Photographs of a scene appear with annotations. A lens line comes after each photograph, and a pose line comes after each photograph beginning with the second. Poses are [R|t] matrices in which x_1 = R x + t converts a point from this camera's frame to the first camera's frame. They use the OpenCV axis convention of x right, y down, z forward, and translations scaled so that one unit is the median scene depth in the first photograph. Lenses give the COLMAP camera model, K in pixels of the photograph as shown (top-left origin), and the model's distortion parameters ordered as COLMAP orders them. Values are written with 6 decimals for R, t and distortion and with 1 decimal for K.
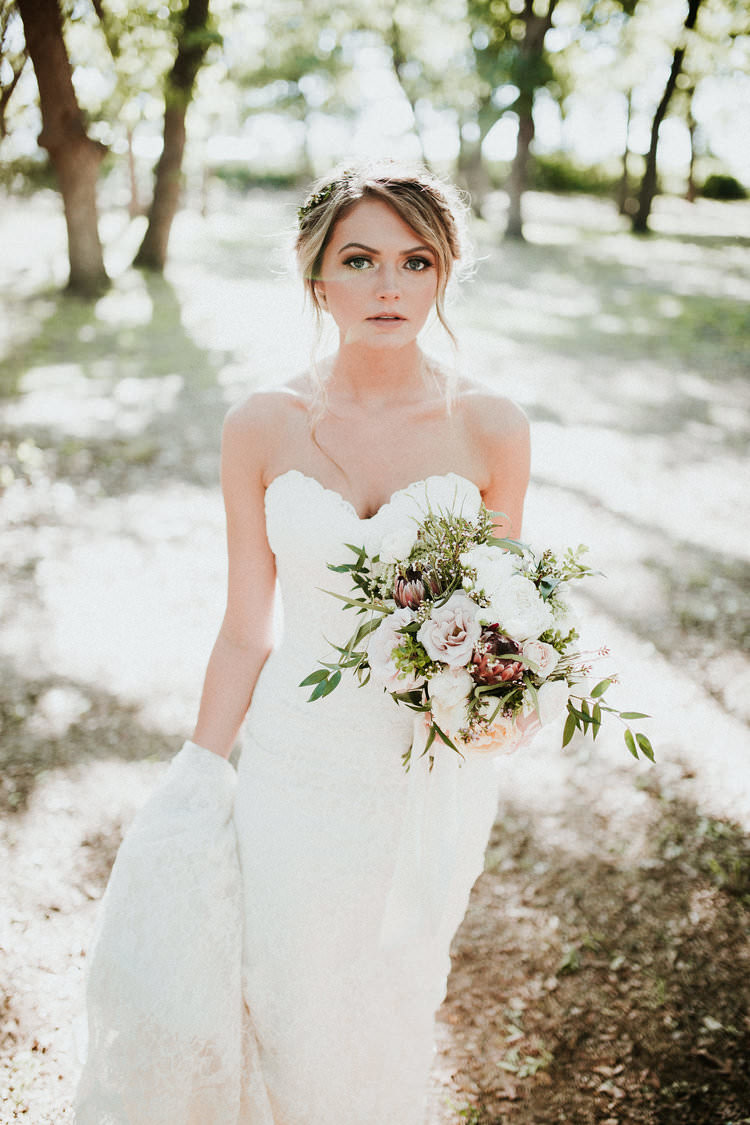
lens RADIAL K [[1146.4, 0, 374.7], [0, 1146.4, 593.5], [0, 0, 1]] dist [-0.008273, -0.001734]
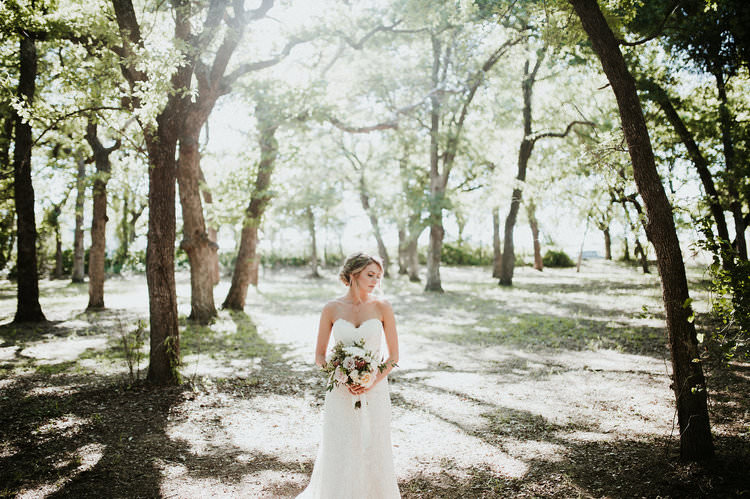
lens RADIAL K [[764.3, 0, 375.0], [0, 764.3, 249.5], [0, 0, 1]] dist [-0.008273, -0.001734]
pose [[0.999233, -0.022635, 0.031939, -0.008400], [0.032445, 0.935384, -0.352142, 0.077963], [-0.021904, 0.352909, 0.935401, -0.216019]]
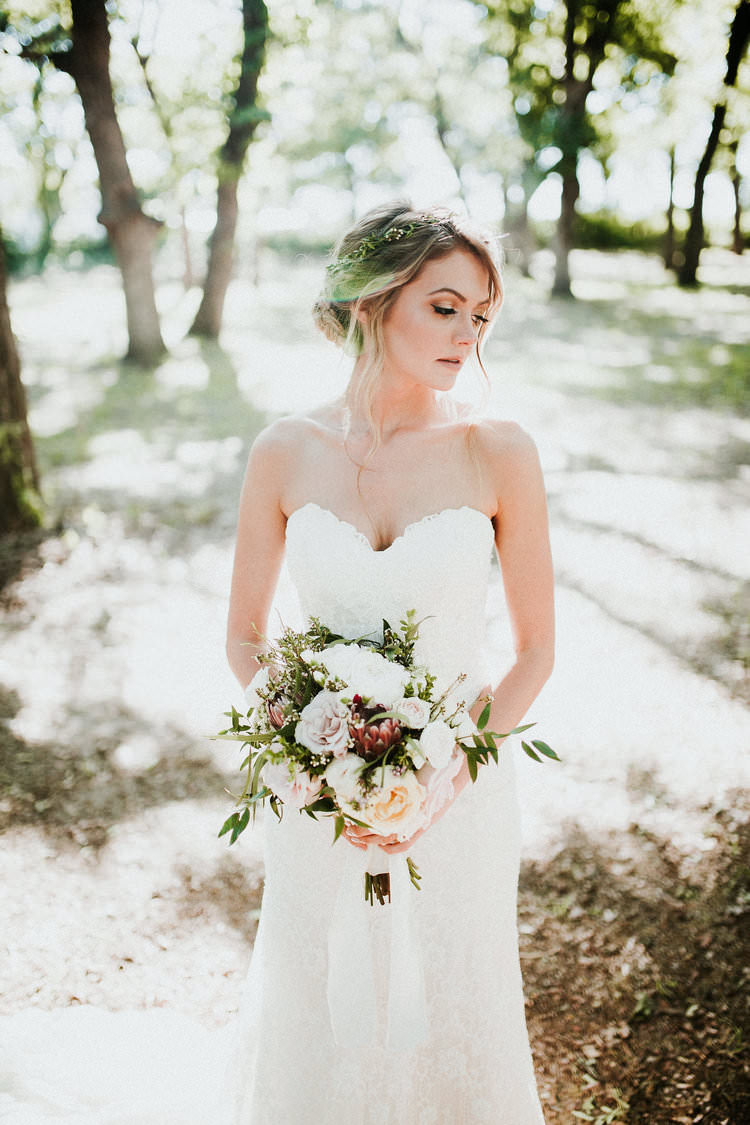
lens RADIAL K [[1159.9, 0, 377.3], [0, 1159.9, 580.2], [0, 0, 1]] dist [-0.010936, 0.018388]
pose [[0.998657, -0.025757, -0.044947, -0.002239], [0.022771, 0.997578, -0.065723, 0.006529], [0.046531, 0.064612, 0.996825, -0.016093]]
